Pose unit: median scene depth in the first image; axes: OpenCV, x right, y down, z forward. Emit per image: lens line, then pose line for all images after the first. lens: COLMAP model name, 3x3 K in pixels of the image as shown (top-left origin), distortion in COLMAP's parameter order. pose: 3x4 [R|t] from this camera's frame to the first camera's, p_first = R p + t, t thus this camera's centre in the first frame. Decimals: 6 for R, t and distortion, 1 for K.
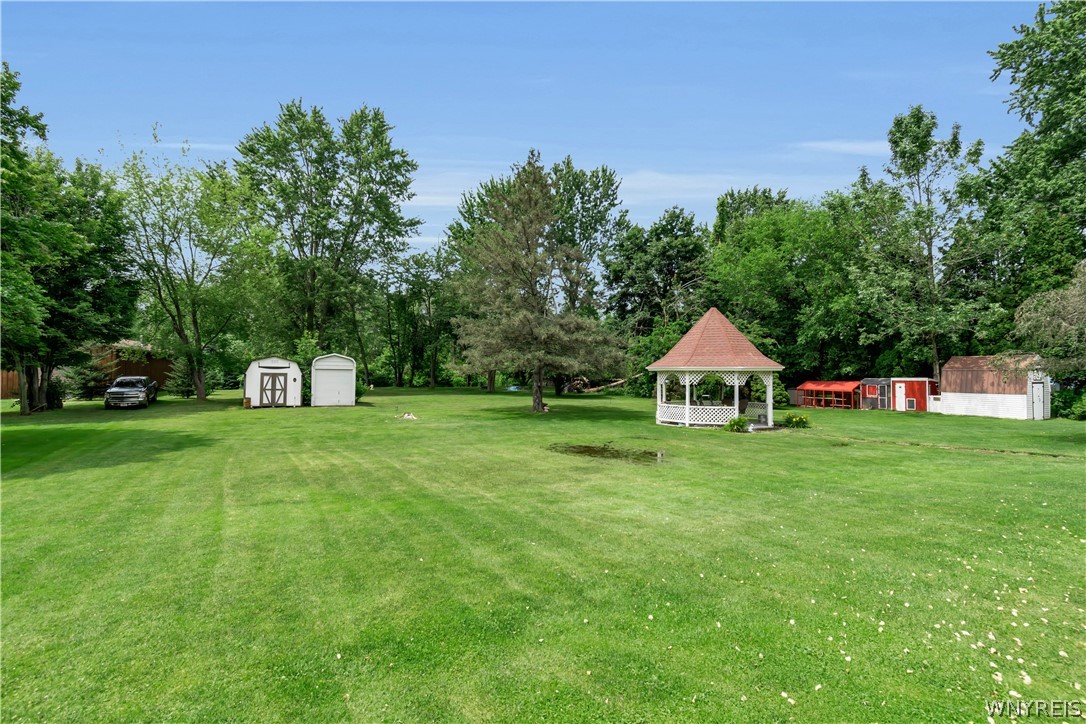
lens RADIAL K [[537.9, 0, 544.8], [0, 537.9, 360.4], [0, 0, 1]] dist [0.000043, 0.000307]
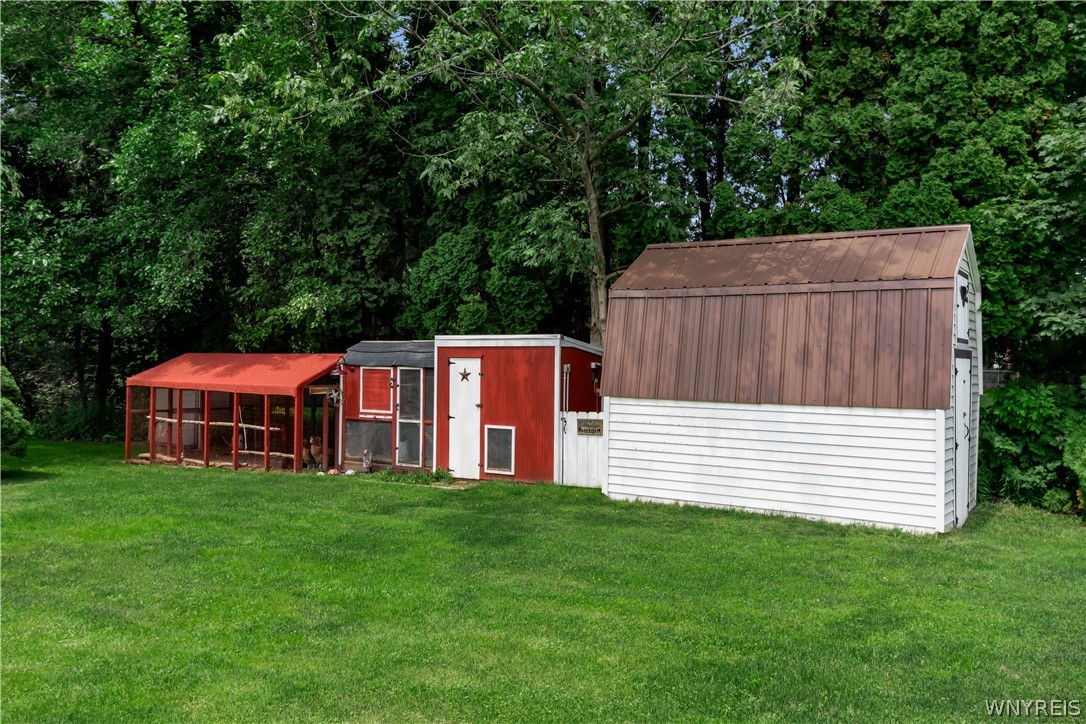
lens RADIAL K [[913.2, 0, 541.3], [0, 913.2, 363.5], [0, 0, 1]] dist [-0.000443, -0.001382]
pose [[0.862450, 0.008952, 0.506063, 0.484881], [-0.022672, 0.999523, 0.020957, 0.035200], [-0.505634, -0.029548, 0.862242, 0.638609]]
